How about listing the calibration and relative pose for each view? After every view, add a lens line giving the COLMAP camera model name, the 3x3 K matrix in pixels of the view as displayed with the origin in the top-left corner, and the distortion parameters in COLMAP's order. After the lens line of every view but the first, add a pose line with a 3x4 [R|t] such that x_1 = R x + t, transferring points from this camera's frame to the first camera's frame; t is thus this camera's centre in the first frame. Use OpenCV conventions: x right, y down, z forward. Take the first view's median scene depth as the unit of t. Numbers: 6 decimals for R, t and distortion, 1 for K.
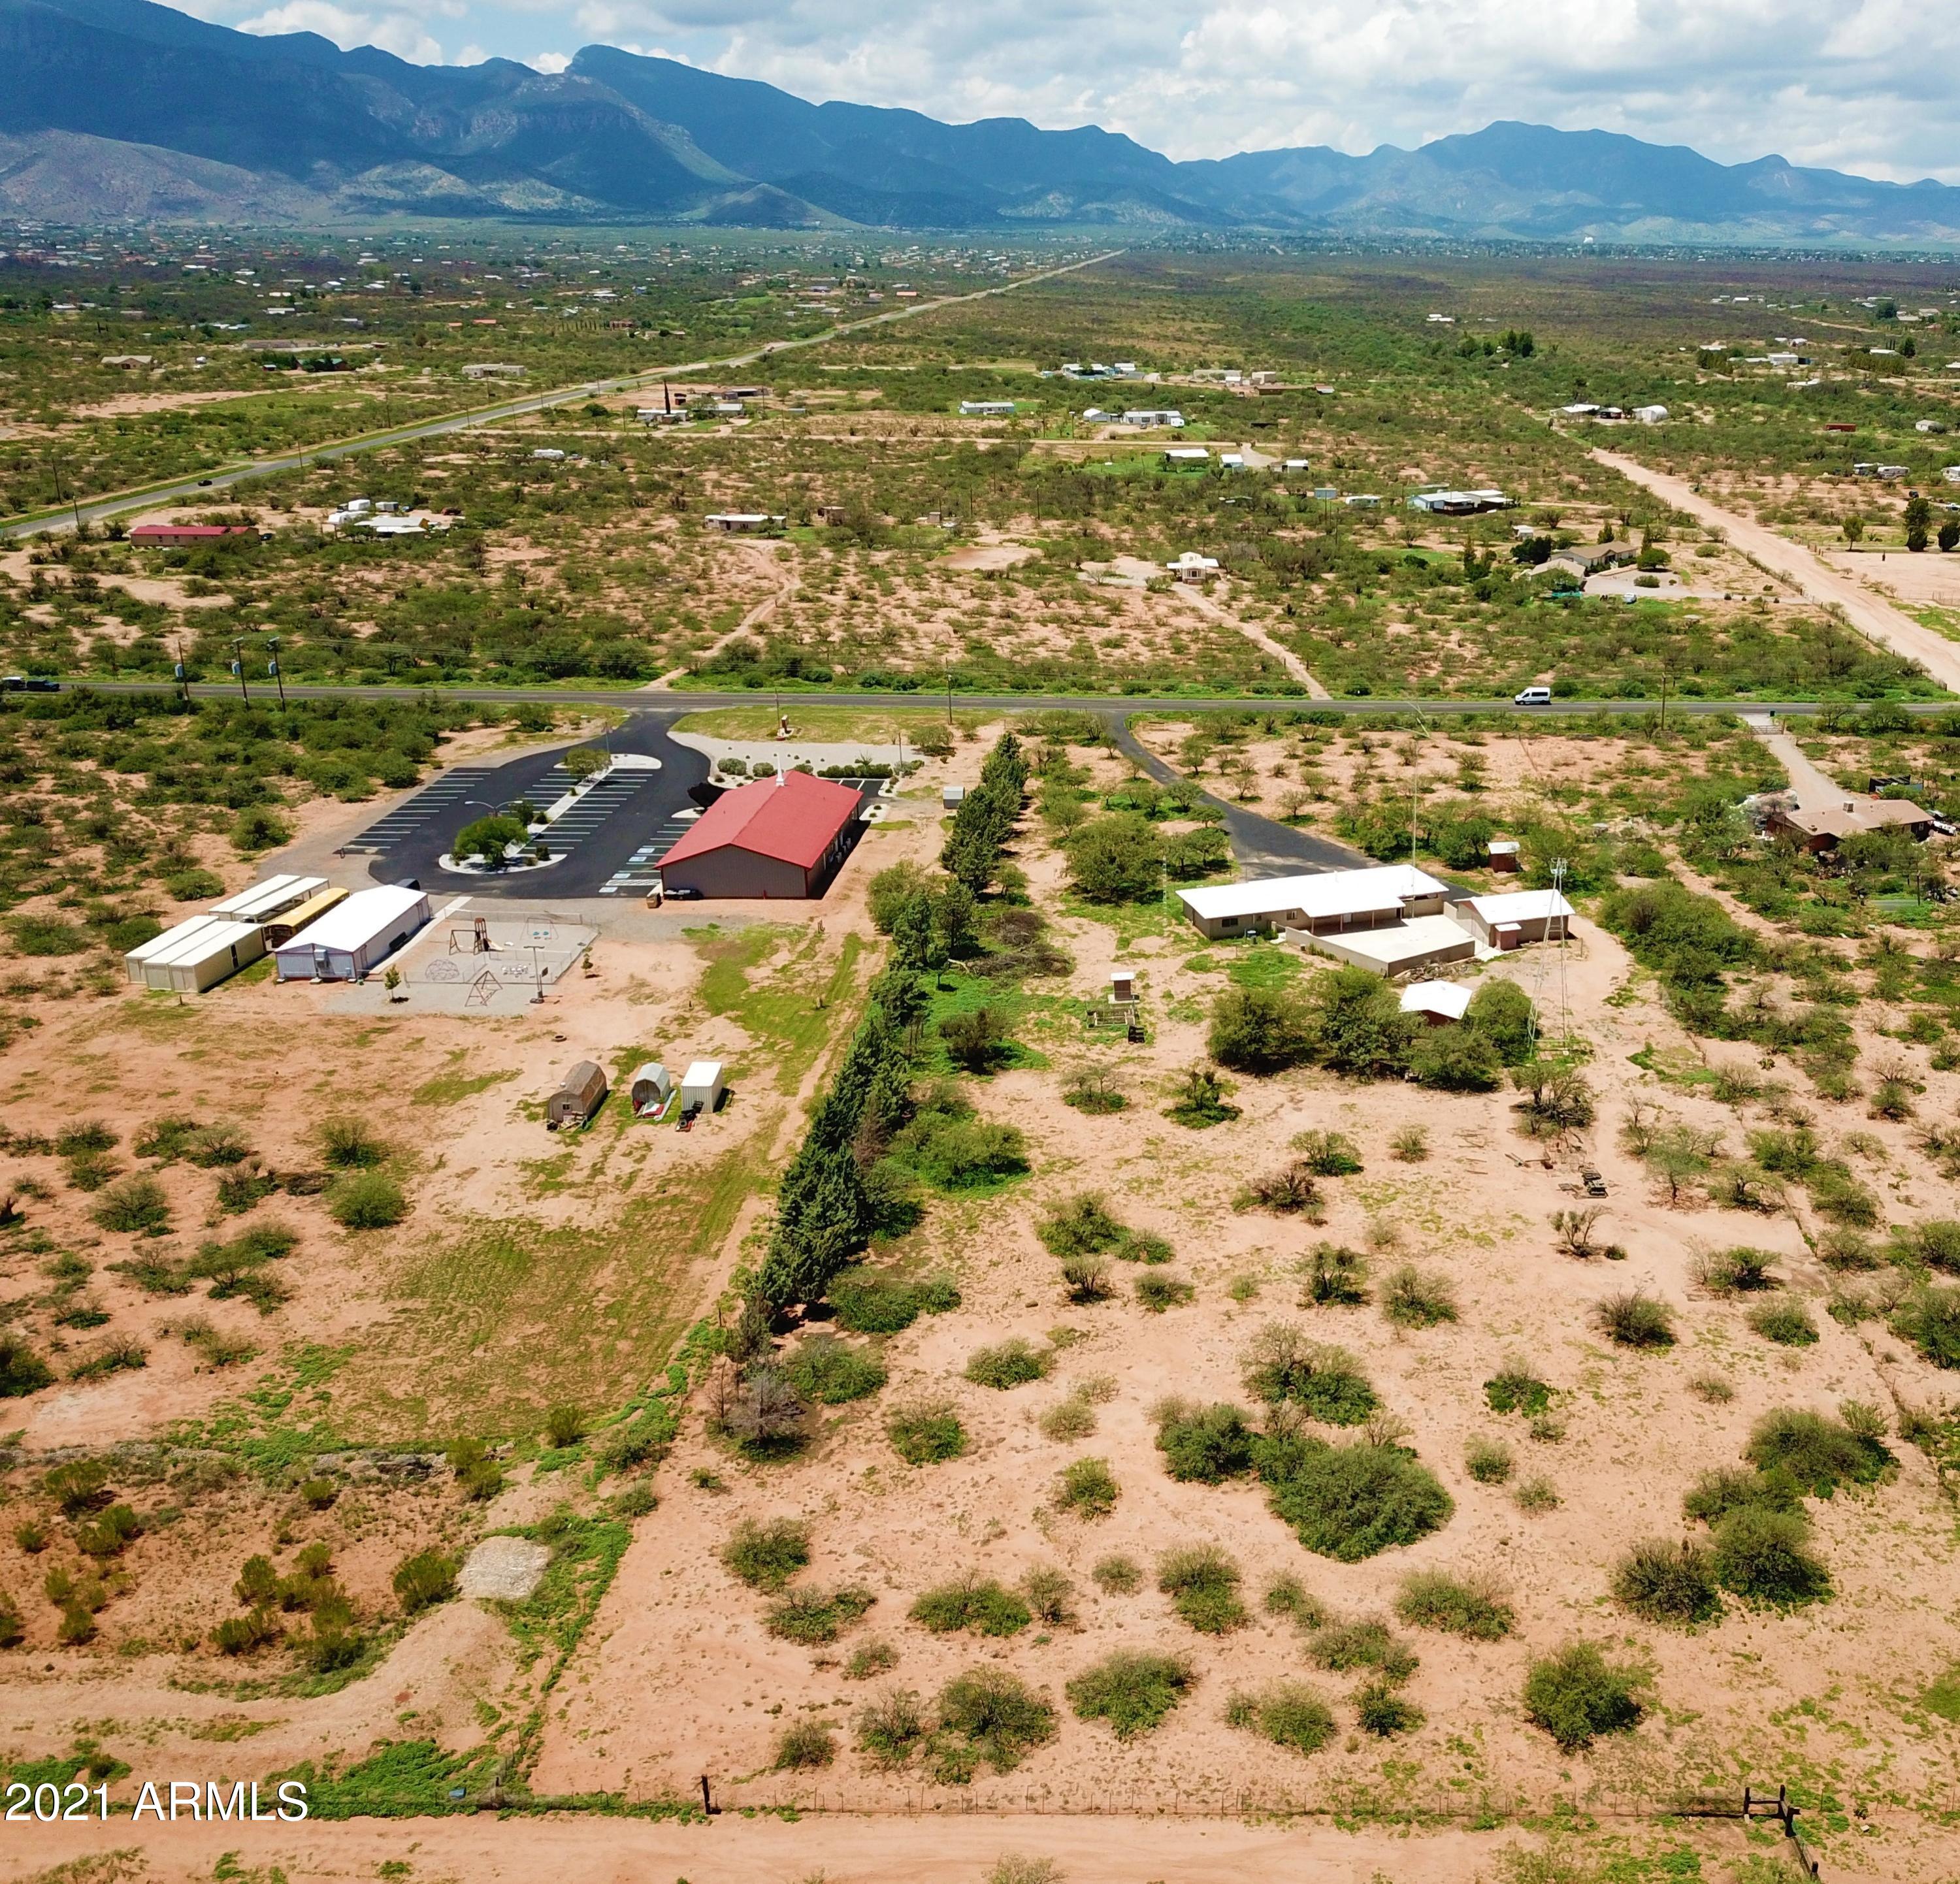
lens RADIAL K [[1983.3, 0, 1157.0], [0, 1983.3, 938.6], [0, 0, 1]] dist [0.043587, -0.108355]
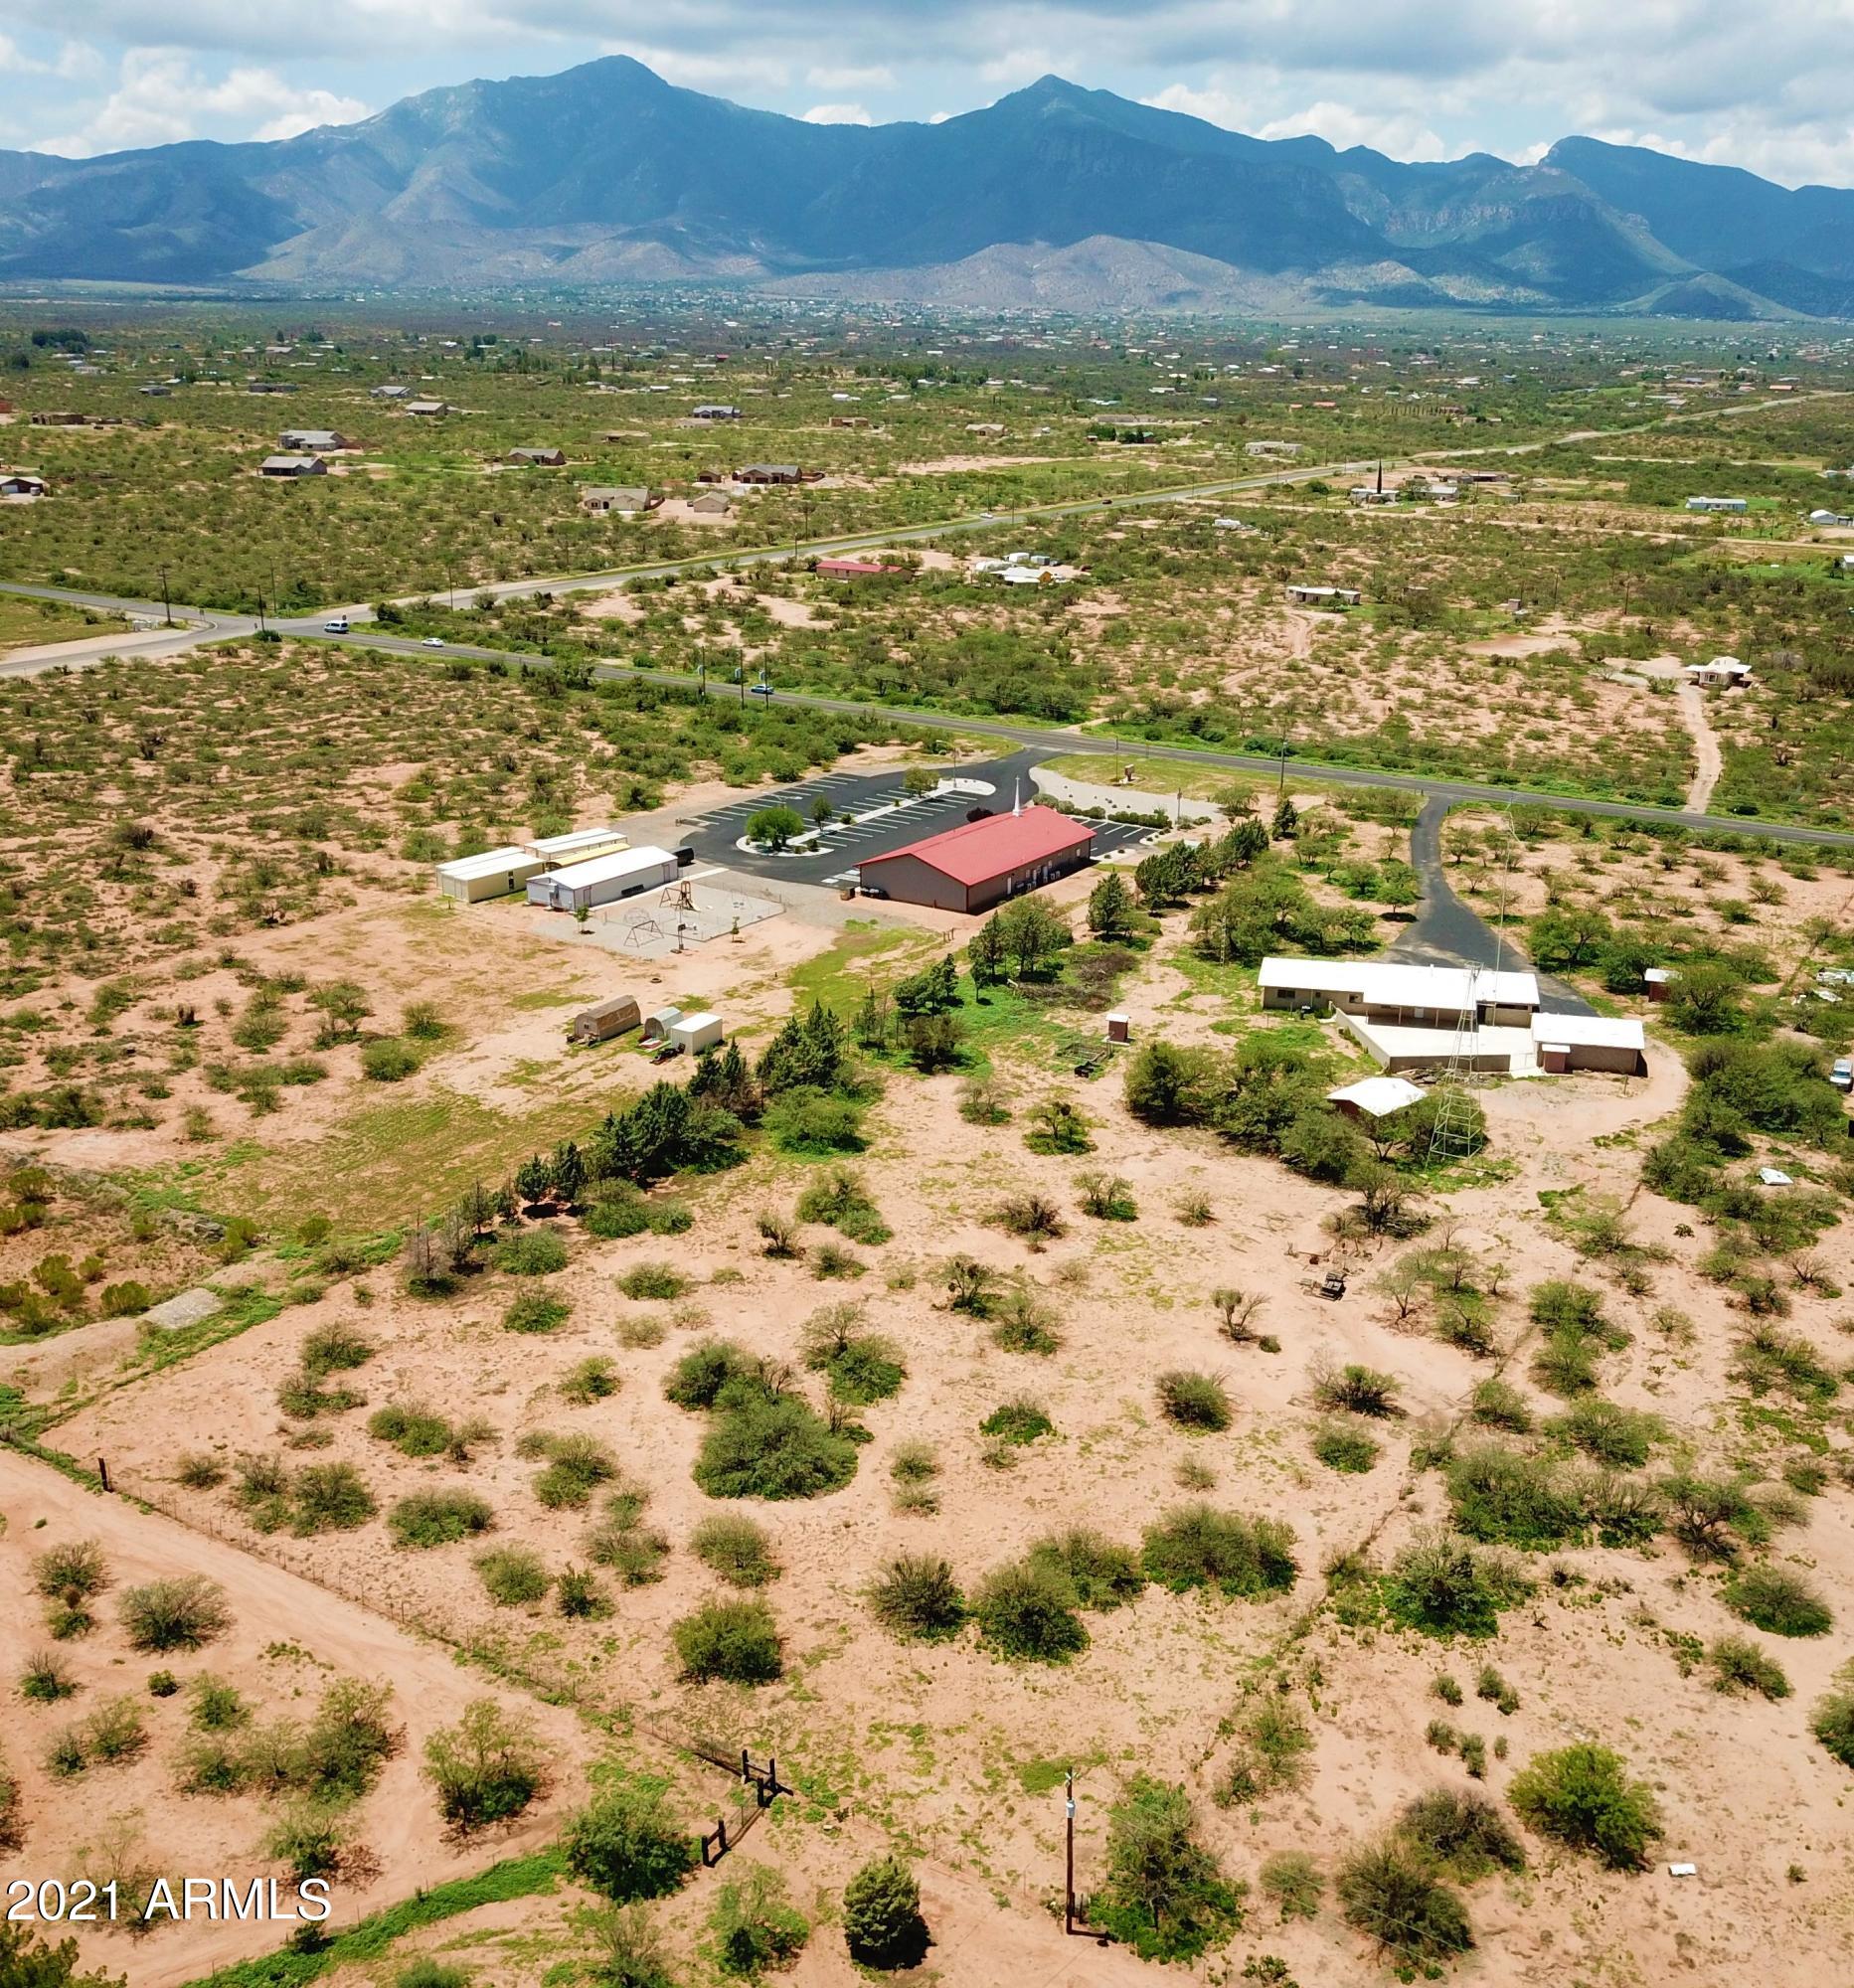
lens RADIAL K [[1966.1, 0, 928.5], [0, 1966.1, 995.6], [0, 0, 1]] dist [0.069584, -0.182664]
pose [[0.858031, 0.172285, -0.483840, 0.380127], [-0.178435, 0.983374, 0.033725, -0.008988], [0.481606, 0.057397, 0.874506, 0.050047]]
